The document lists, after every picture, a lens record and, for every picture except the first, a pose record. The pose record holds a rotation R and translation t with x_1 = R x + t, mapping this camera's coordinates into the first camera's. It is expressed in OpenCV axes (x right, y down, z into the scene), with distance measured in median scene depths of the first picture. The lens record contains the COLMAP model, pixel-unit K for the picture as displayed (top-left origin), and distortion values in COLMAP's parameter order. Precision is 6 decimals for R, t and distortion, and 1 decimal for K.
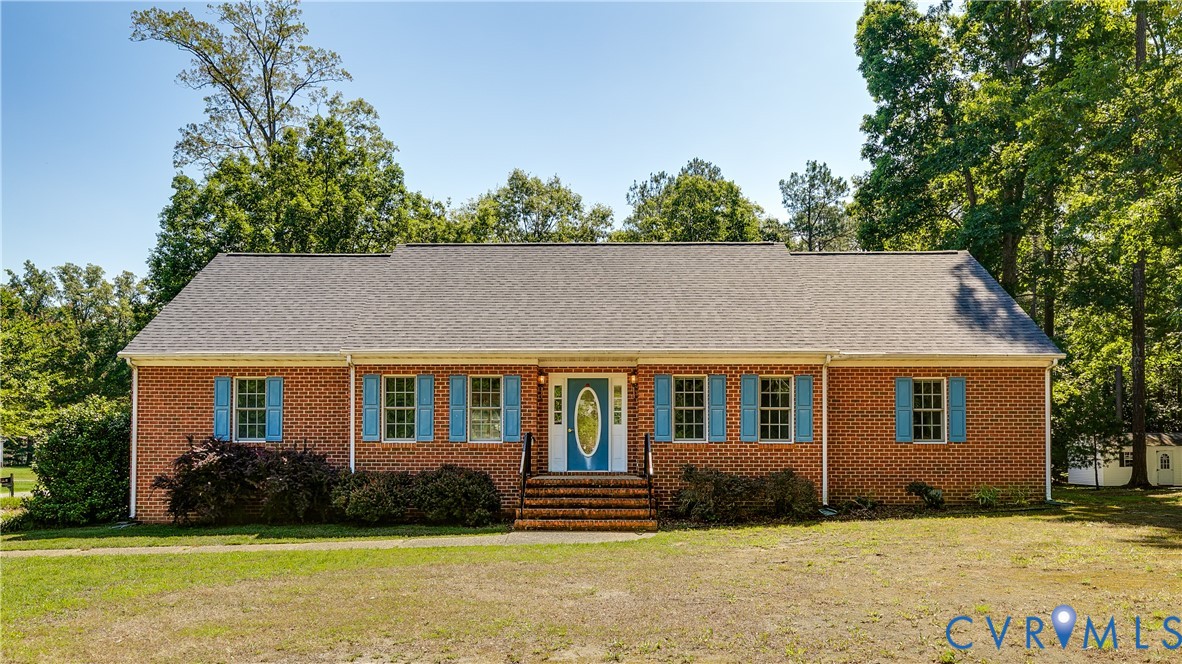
lens RADIAL K [[962.2, 0, 590.2], [0, 962.2, 350.7], [0, 0, 1]] dist [0.013261, 0.003021]
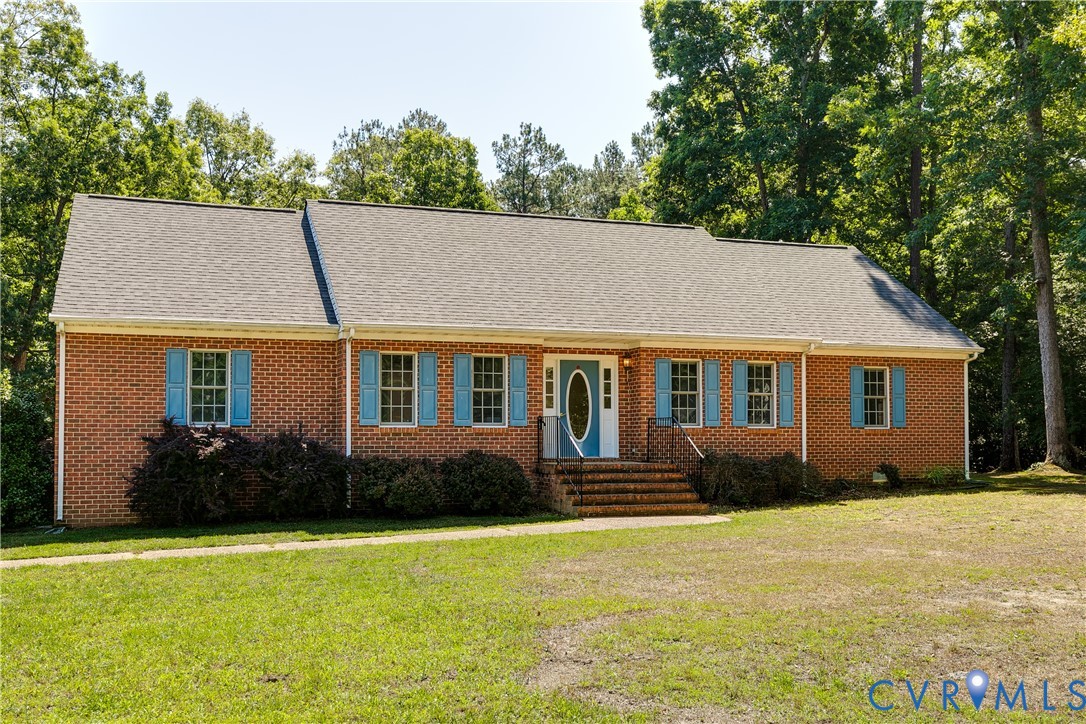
lens RADIAL K [[1098.2, 0, 543.0], [0, 1098.2, 362.0], [0, 0, 1]] dist [0.016452, 0.007533]
pose [[0.935864, 0.022282, 0.351657, -0.423319], [-0.035038, 0.998937, 0.029950, -0.000970], [-0.350616, -0.040351, 0.935650, -0.011253]]
